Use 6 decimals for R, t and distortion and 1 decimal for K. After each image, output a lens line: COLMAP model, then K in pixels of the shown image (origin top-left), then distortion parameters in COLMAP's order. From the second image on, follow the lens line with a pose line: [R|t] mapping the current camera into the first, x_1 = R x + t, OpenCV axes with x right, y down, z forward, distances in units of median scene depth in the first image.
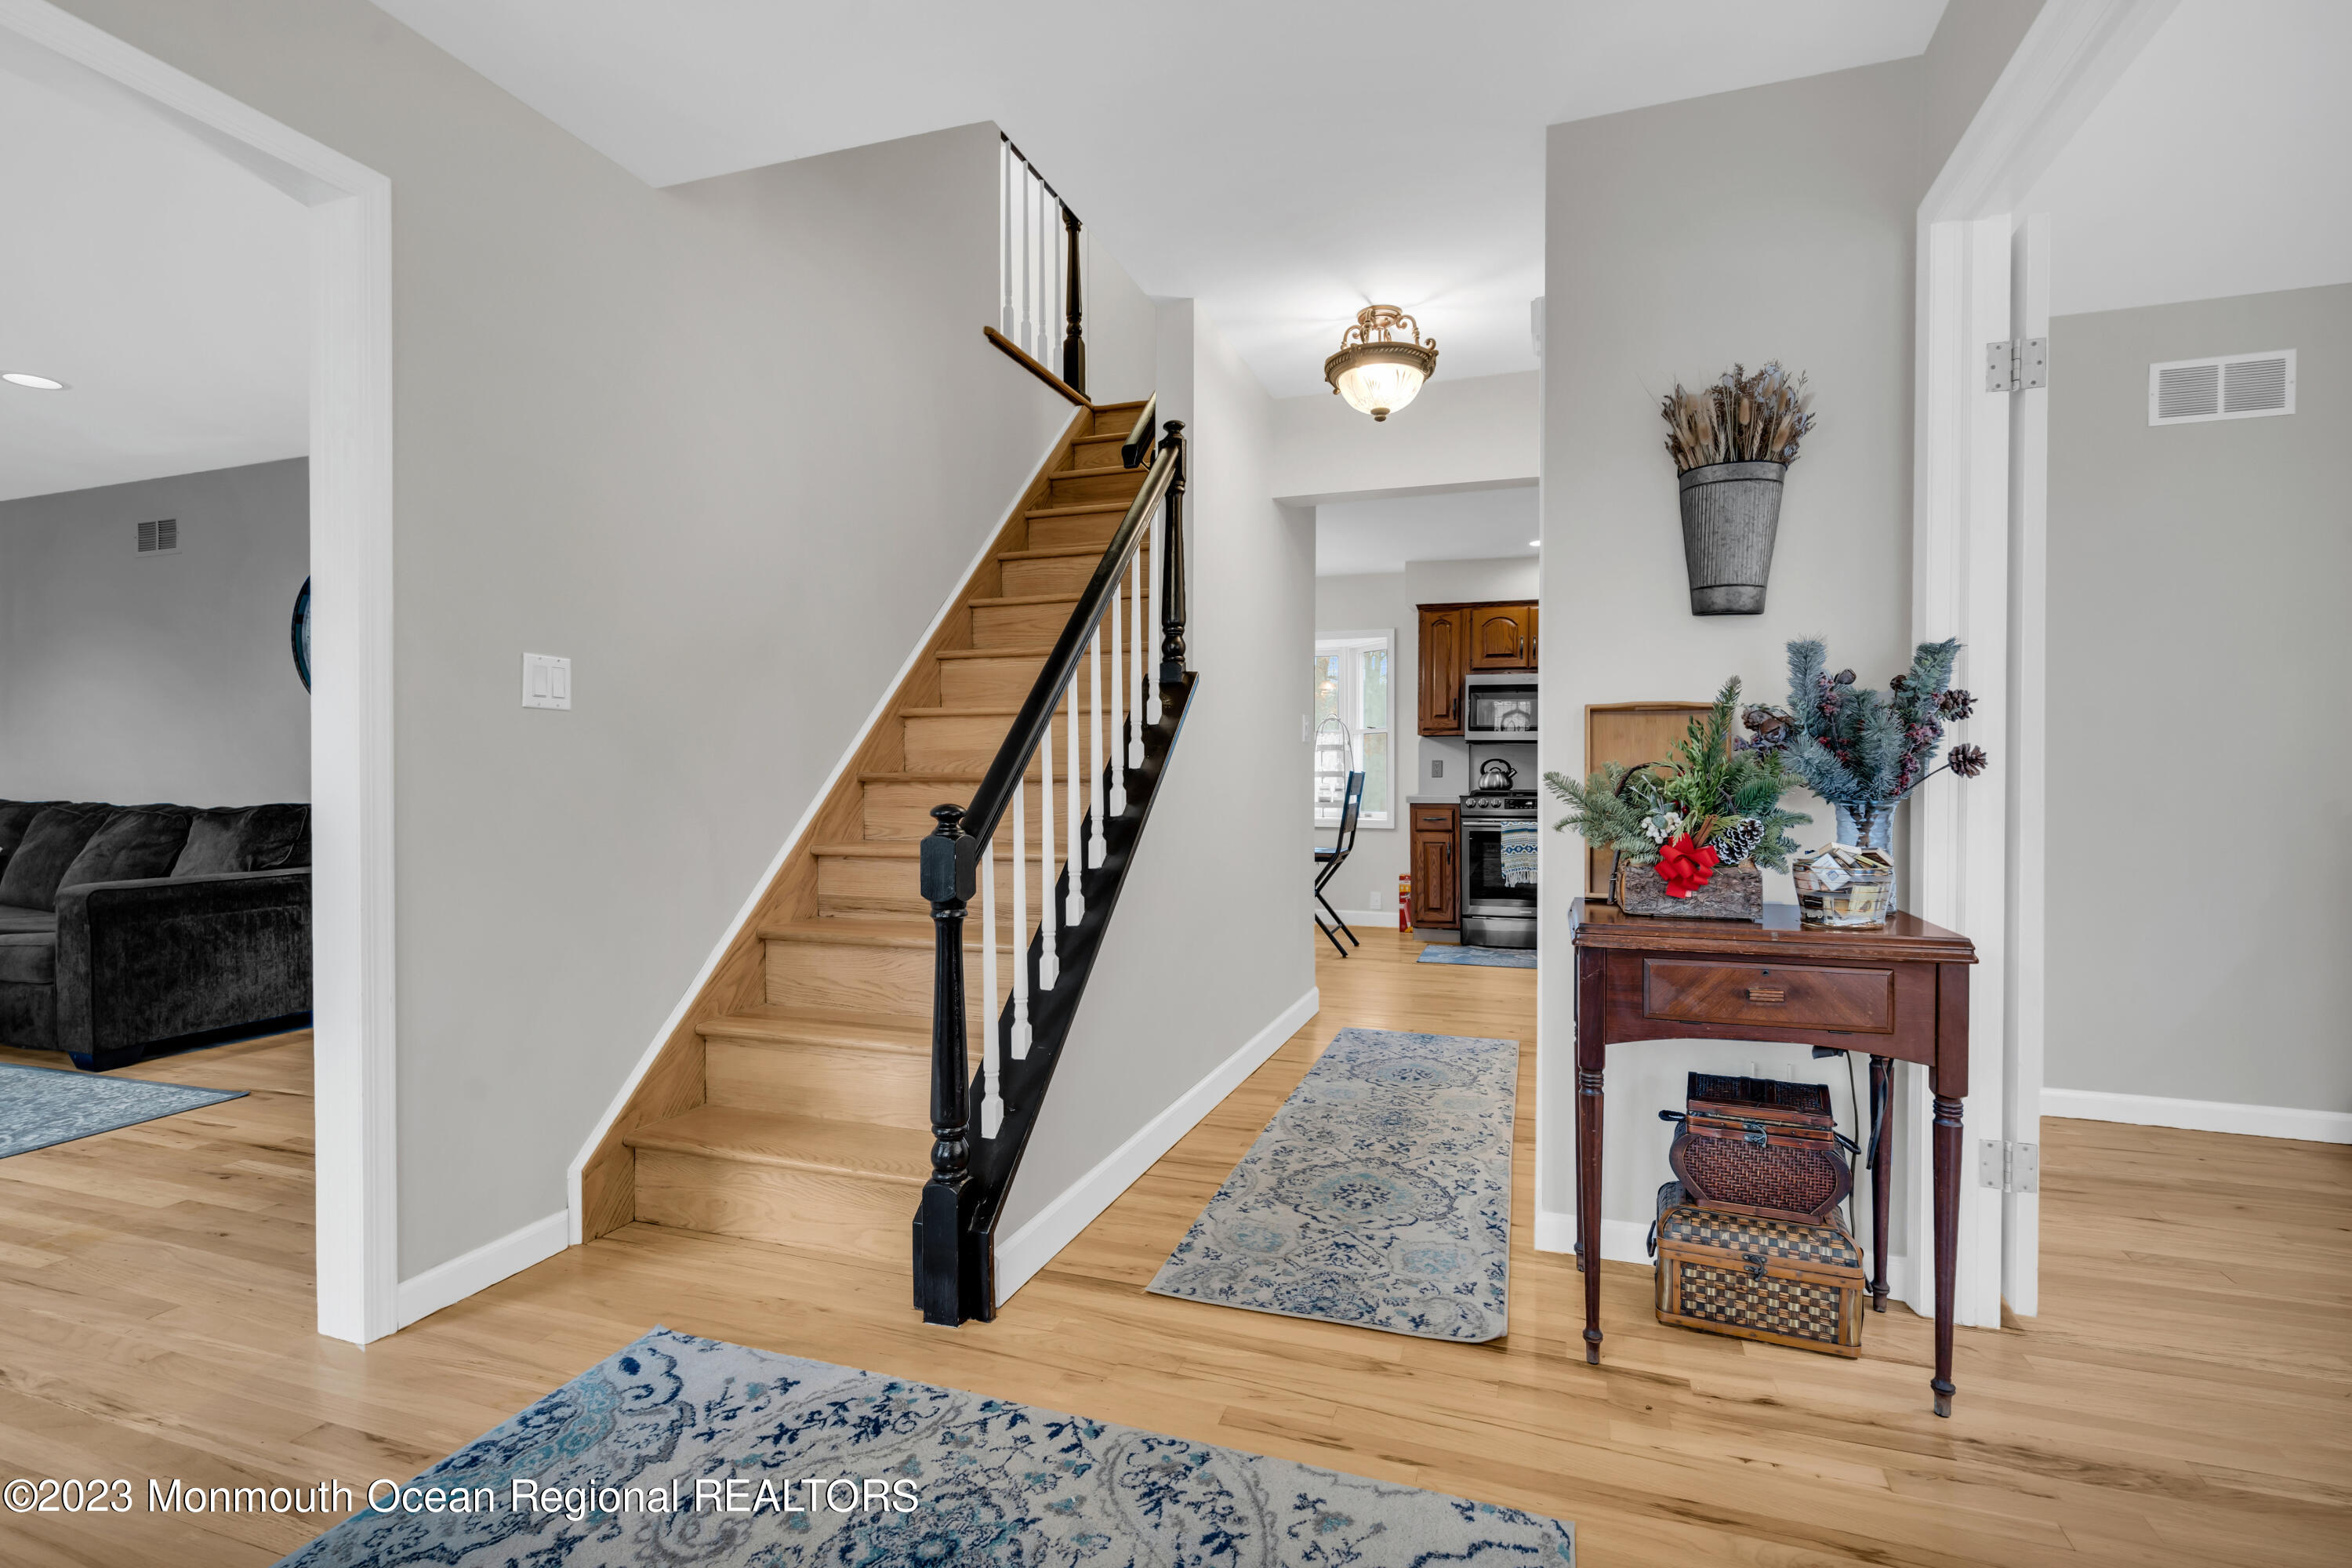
lens RADIAL K [[1089.8, 0, 1181.1], [0, 1089.8, 786.8], [0, 0, 1]] dist [-0.001843, 0.000007]
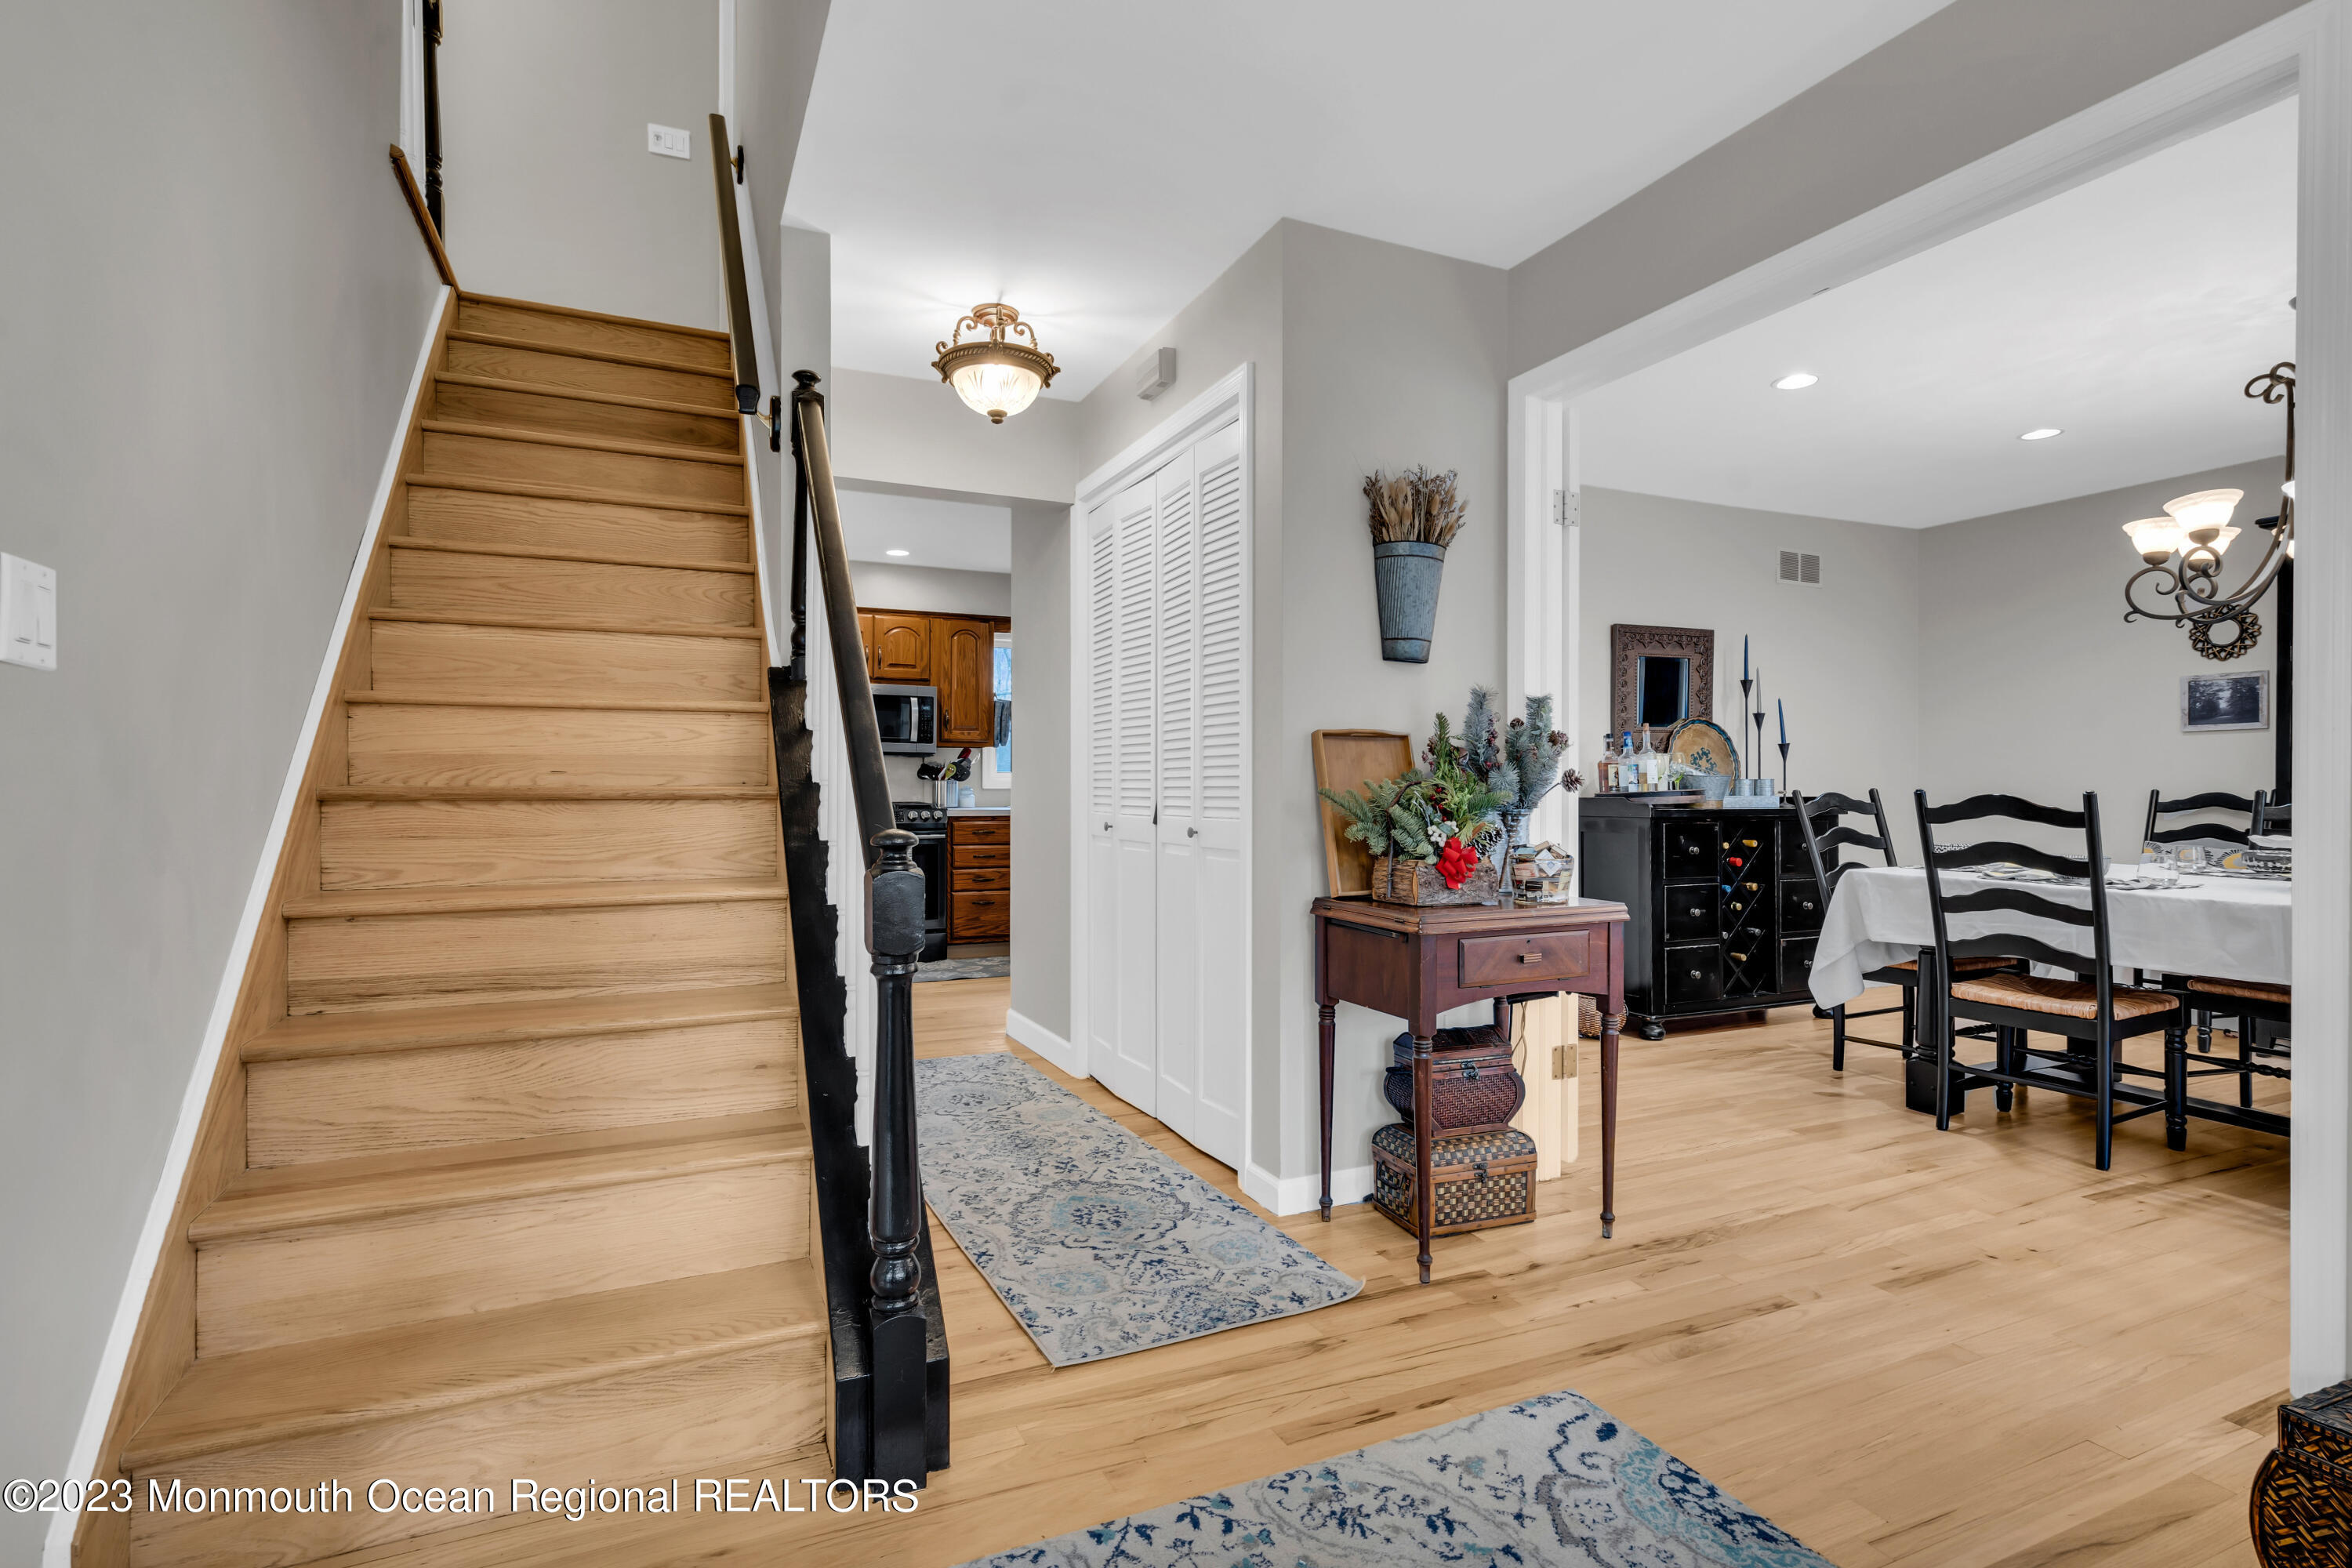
lens RADIAL K [[1127.5, 0, 1177.6], [0, 1127.5, 790.6], [0, 0, 1]] dist [-0.004045, -0.000406]
pose [[0.719980, -0.001449, 0.693993, -0.574906], [0.006190, 0.999971, -0.004334, -0.006717], [-0.693967, 0.007416, 0.719968, 0.248845]]
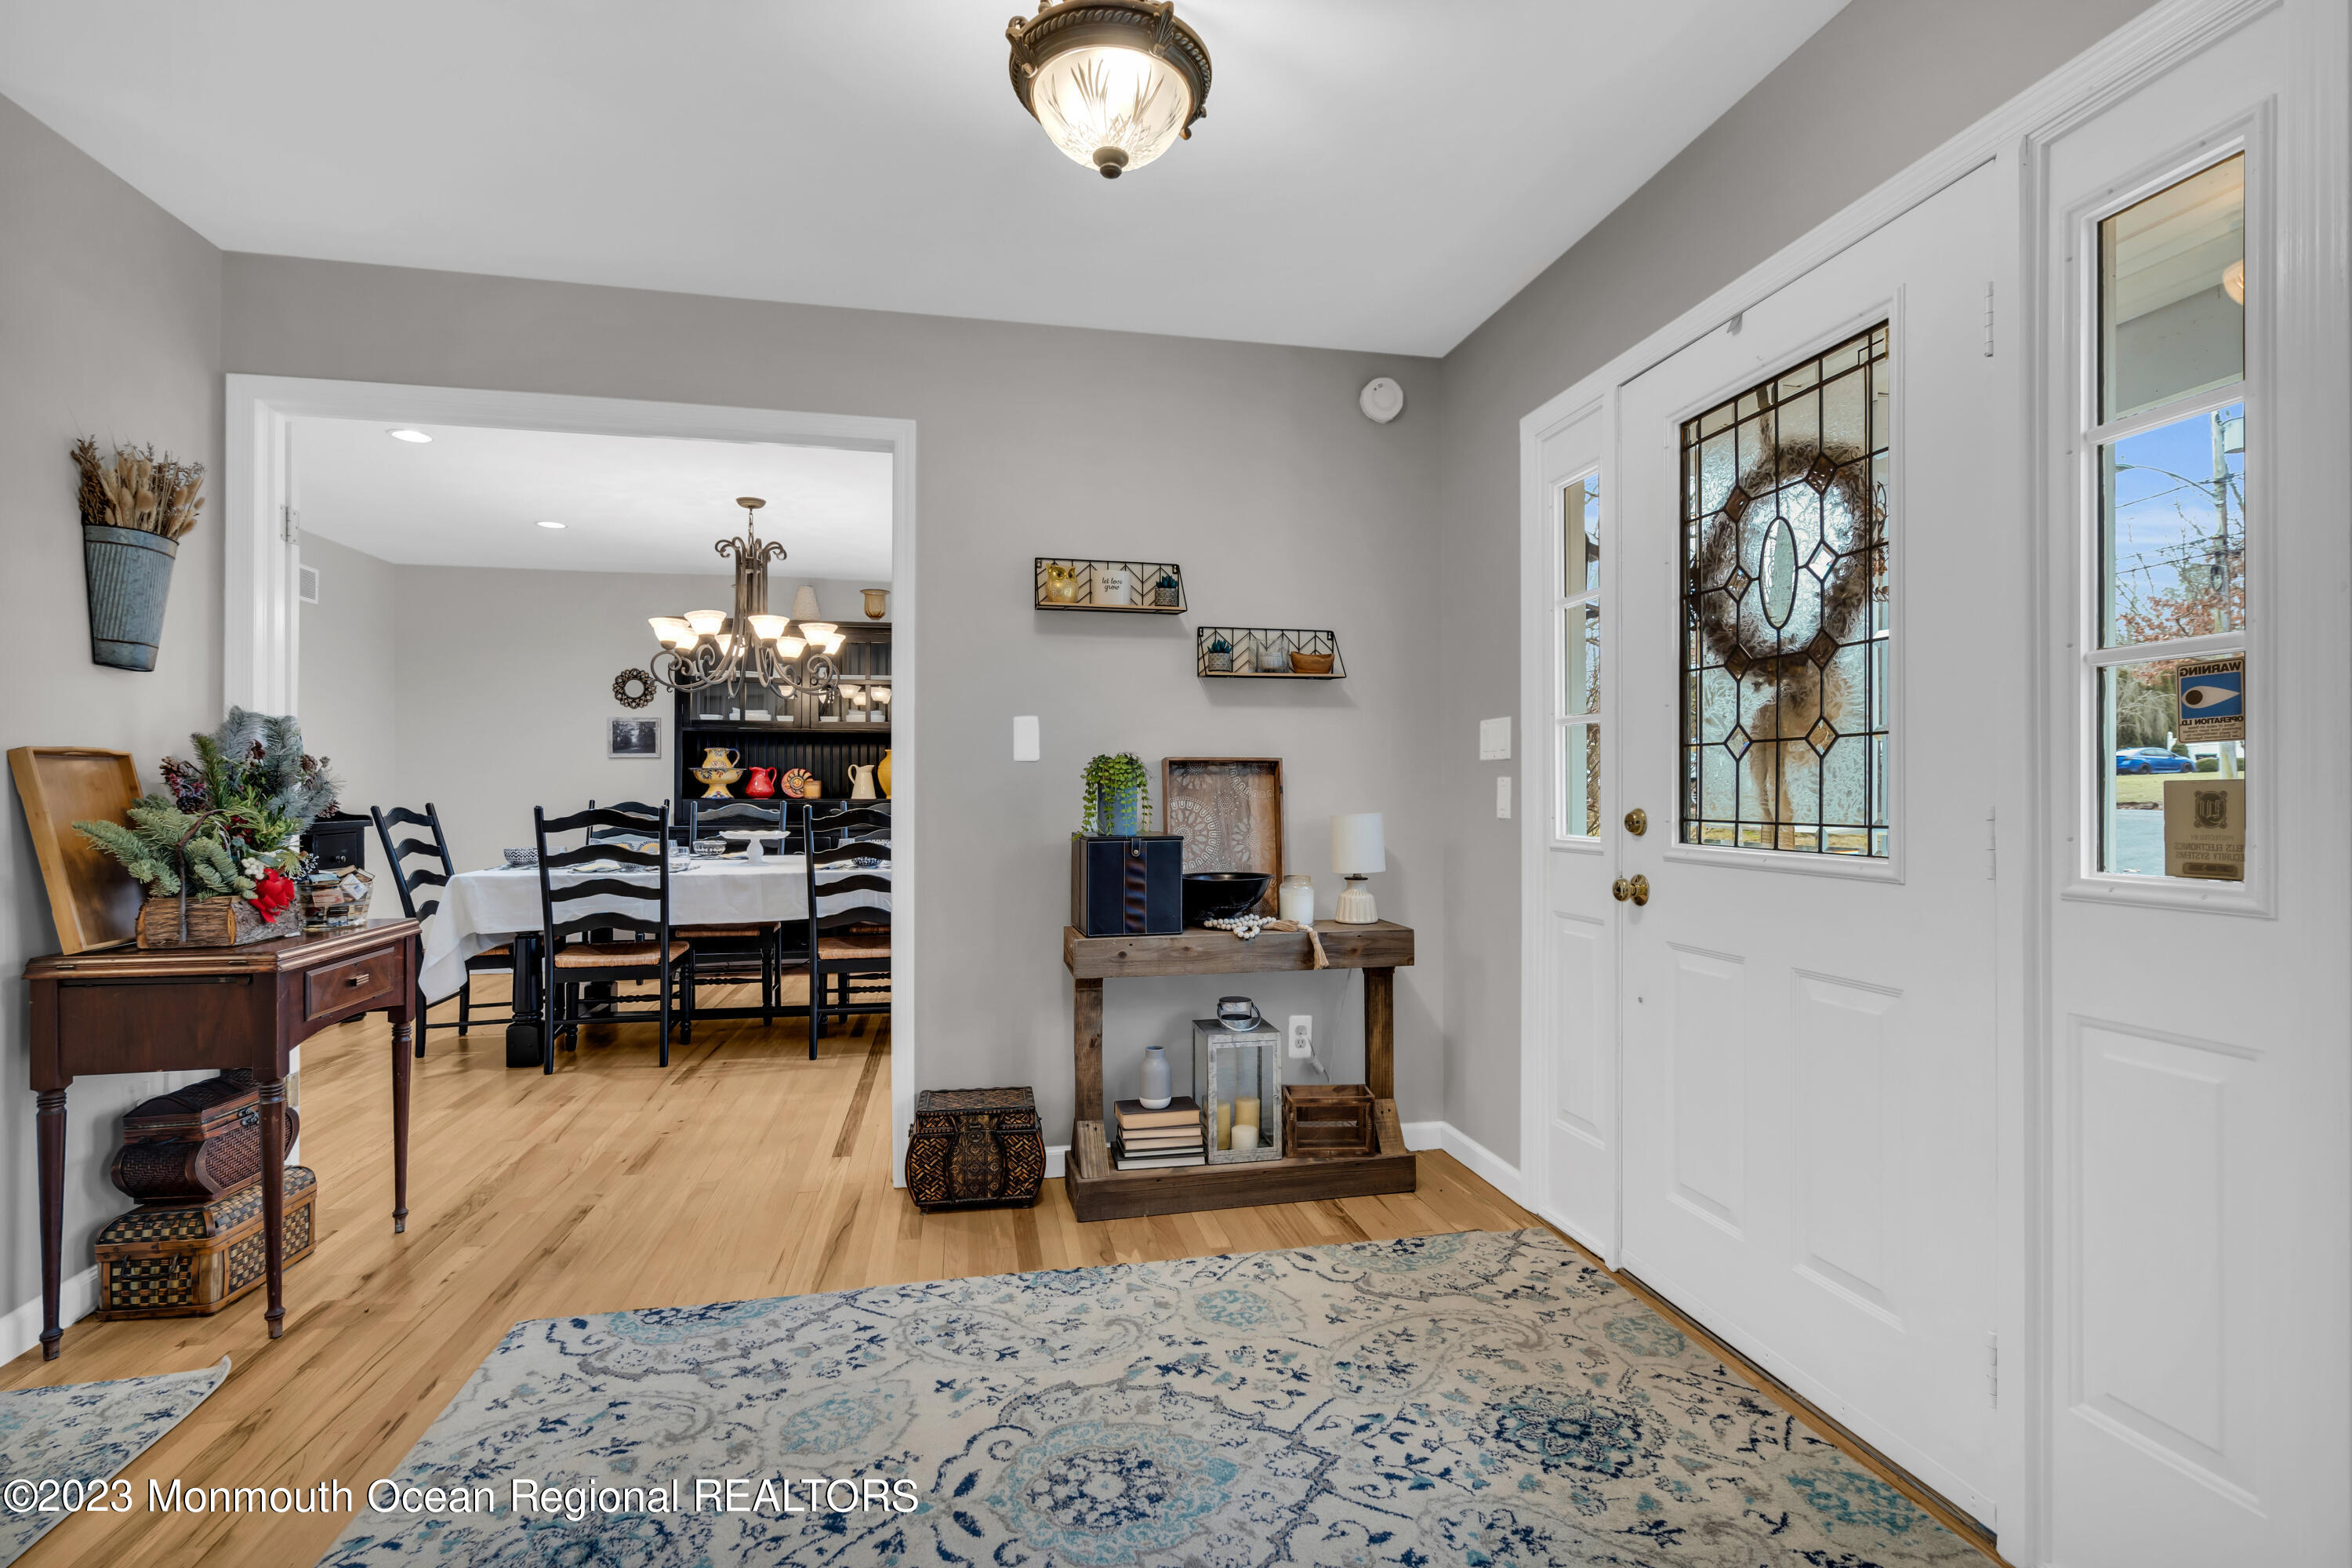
lens RADIAL K [[1079.2, 0, 1192.5], [0, 1079.2, 782.6], [0, 0, 1]] dist [-0.003105, -0.000294]
pose [[-0.522813, 0.005878, 0.852427, -0.924216], [0.010809, 0.999942, -0.000265, -0.035168], [-0.852379, 0.009075, -0.522846, 0.650216]]
